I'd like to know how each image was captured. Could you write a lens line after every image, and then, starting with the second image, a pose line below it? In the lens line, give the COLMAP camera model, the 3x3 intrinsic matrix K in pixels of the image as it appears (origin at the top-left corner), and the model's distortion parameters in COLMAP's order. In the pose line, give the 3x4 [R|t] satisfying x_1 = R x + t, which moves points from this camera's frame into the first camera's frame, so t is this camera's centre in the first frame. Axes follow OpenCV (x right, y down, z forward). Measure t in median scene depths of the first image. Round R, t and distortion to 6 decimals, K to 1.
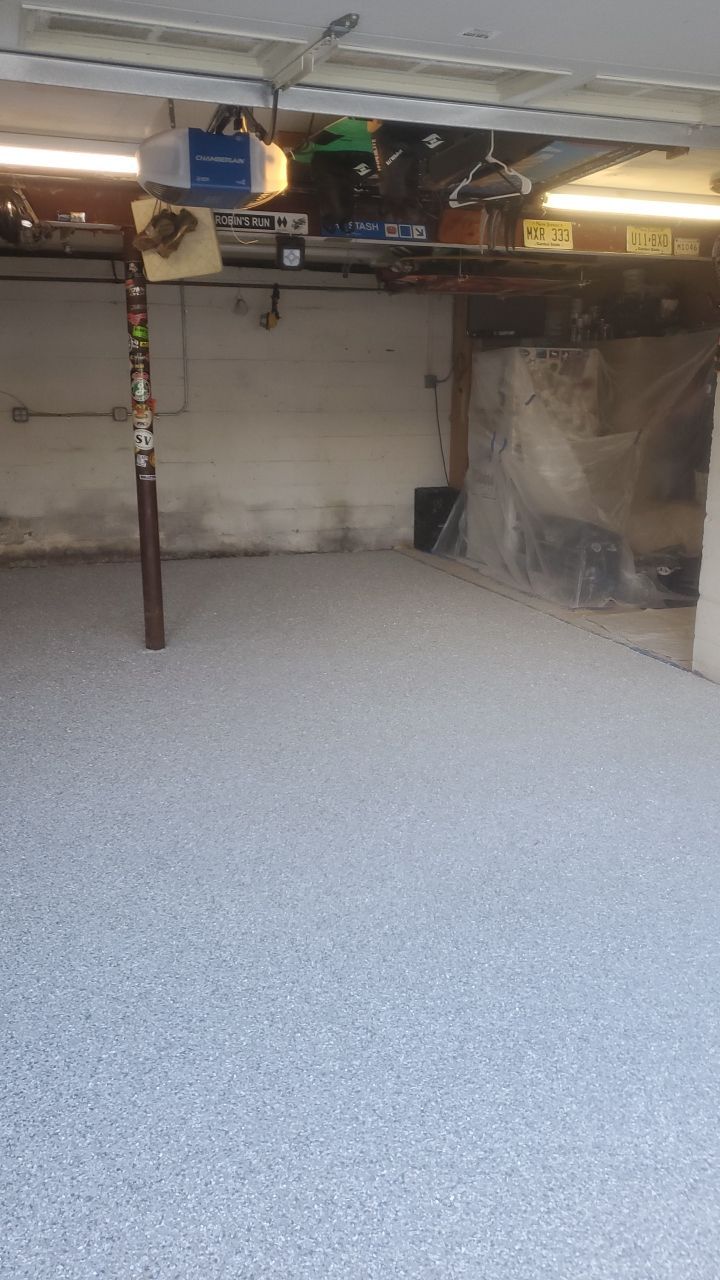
lens RADIAL K [[1006.7, 0, 362.1], [0, 1006.7, 655.0], [0, 0, 1]] dist [0.100710, -0.253224]
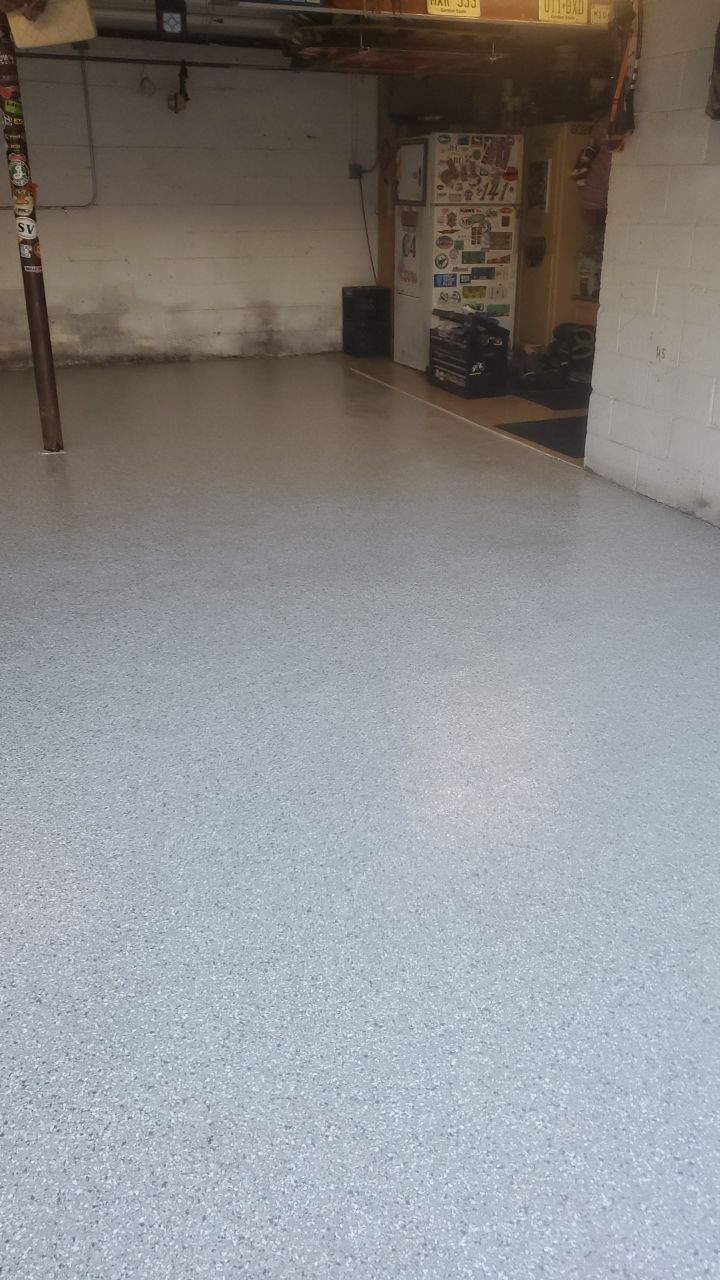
lens RADIAL K [[1013.9, 0, 360.0], [0, 1013.9, 640.0], [0, 0, 1]] dist [-0.036521, 0.075785]
pose [[0.999583, -0.012174, 0.026196, 0.047993], [0.007820, 0.987039, 0.160288, 0.015002], [-0.027808, -0.160016, 0.986723, -0.011099]]
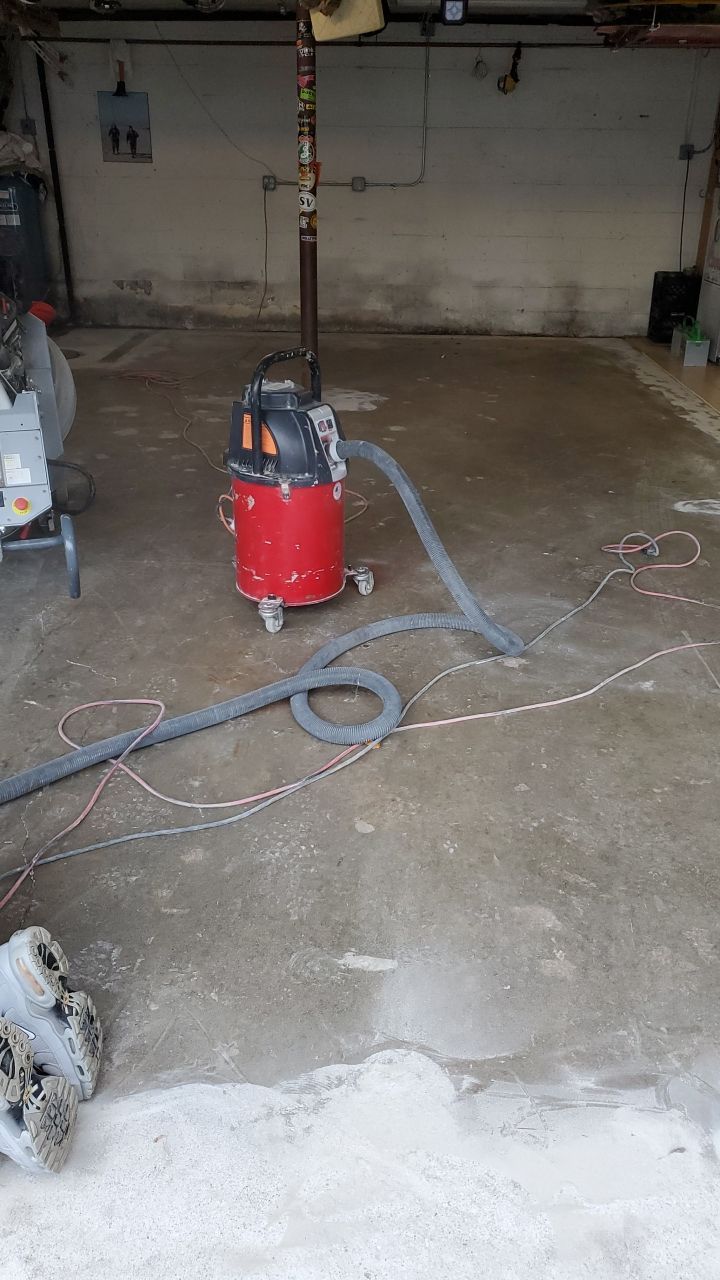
lens RADIAL K [[998.8, 0, 360.0], [0, 998.8, 640.0], [0, 0, 1]] dist [-0.001950, 0.062595]
pose [[0.935848, 0.159447, -0.314269, 0.170818], [-0.100616, 0.975561, 0.195337, 0.021766], [0.337734, -0.151185, 0.929020, -0.037892]]
